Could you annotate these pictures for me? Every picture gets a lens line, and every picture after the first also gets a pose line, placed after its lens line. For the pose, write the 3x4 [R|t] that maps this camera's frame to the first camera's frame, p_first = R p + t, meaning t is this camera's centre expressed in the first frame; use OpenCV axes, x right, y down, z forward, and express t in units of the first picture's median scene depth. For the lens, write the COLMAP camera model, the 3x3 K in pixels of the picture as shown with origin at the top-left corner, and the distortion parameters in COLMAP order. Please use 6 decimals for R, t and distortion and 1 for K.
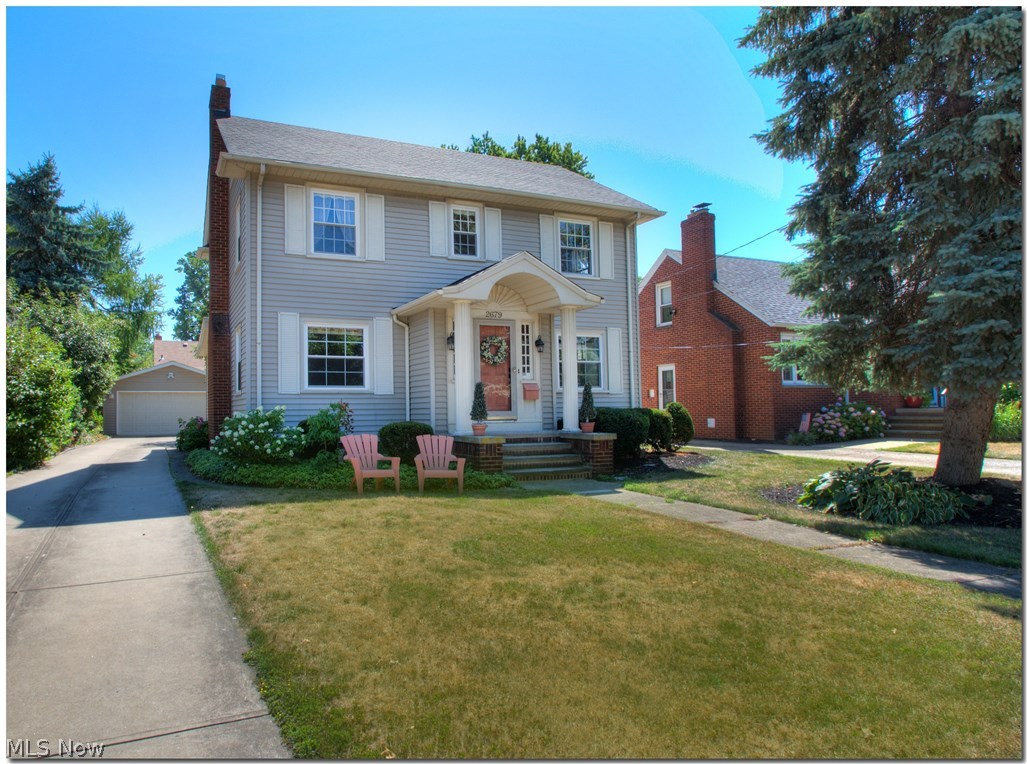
lens RADIAL K [[690.9, 0, 512.4], [0, 690.9, 378.8], [0, 0, 1]] dist [-0.000426, 0.001084]
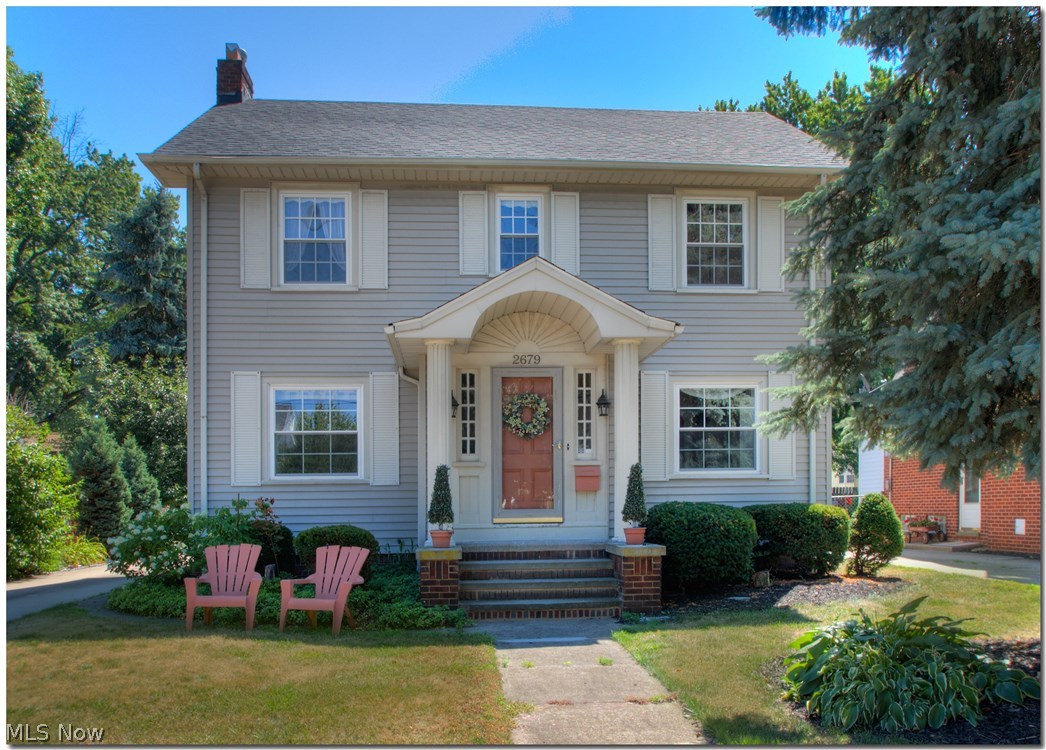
lens RADIAL K [[1010.6, 0, 521.9], [0, 1010.6, 520.1], [0, 0, 1]] dist [-0.018908, 0.000000]
pose [[0.947663, 0.000291, -0.319271, 0.261938], [0.018973, 0.998181, 0.057223, 0.002454], [0.318707, -0.060286, 0.945934, 0.094949]]
